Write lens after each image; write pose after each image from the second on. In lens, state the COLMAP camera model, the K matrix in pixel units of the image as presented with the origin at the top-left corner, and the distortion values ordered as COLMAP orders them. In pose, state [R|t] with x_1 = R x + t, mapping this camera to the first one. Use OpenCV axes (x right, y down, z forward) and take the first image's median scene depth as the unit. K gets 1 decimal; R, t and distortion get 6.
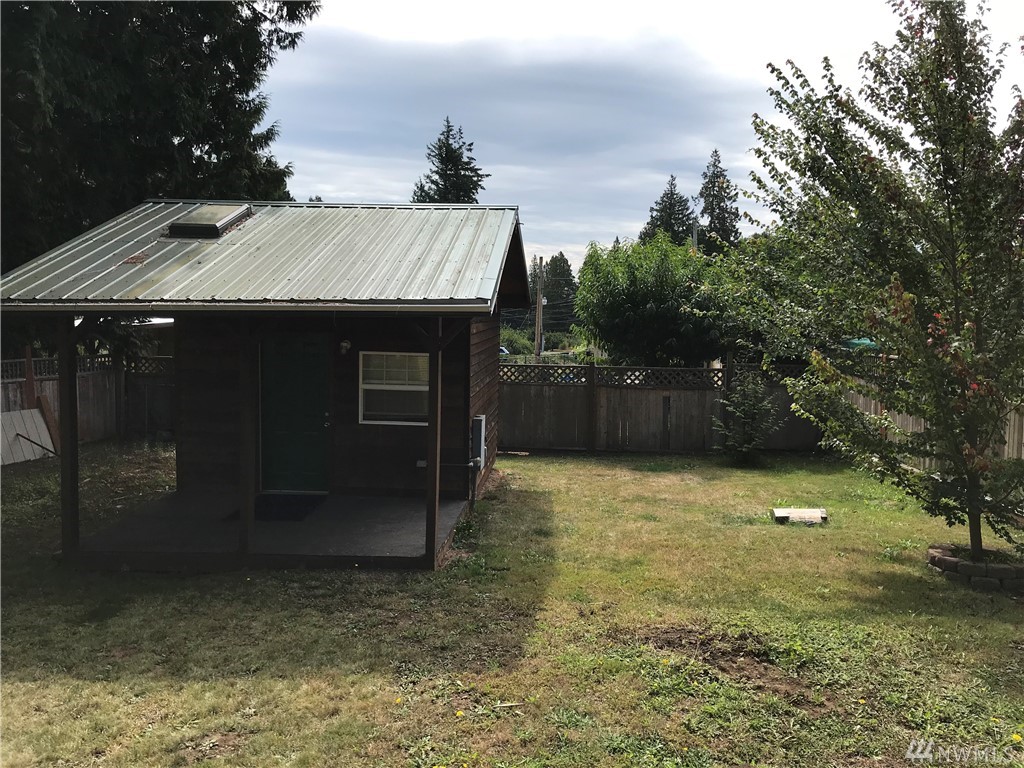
lens RADIAL K [[807.0, 0, 512.0], [0, 807.0, 384.0], [0, 0, 1]] dist [0.029804, -0.040777]
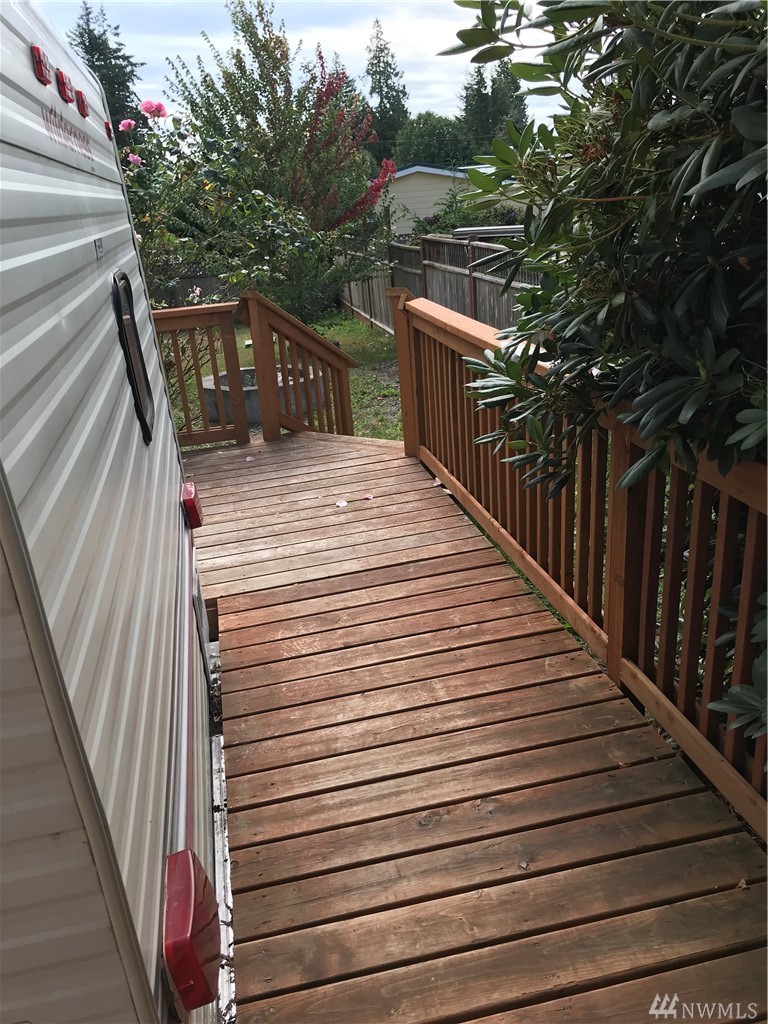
lens RADIAL K [[807.0, 0, 384.0], [0, 807.0, 512.0], [0, 0, 1]] dist [0.029804, -0.040777]
pose [[0.977309, -0.149613, 0.149942, 0.195549], [0.104133, 0.955797, 0.274968, 0.043247], [-0.184453, -0.253115, 0.949689, -0.480359]]
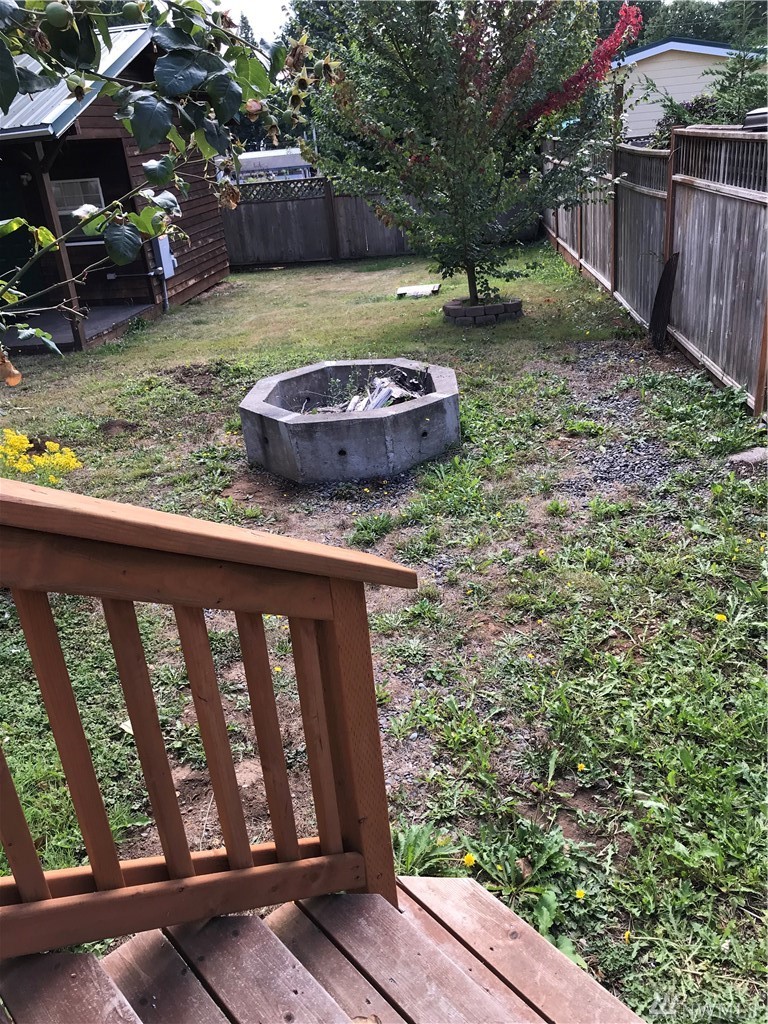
lens RADIAL K [[807.0, 0, 384.0], [0, 807.0, 512.0], [0, 0, 1]] dist [0.029804, -0.040777]
pose [[0.992730, -0.063925, -0.101982, 0.266496], [0.095298, 0.935008, 0.341583, 0.035532], [0.073518, -0.348818, 0.934302, -0.155226]]
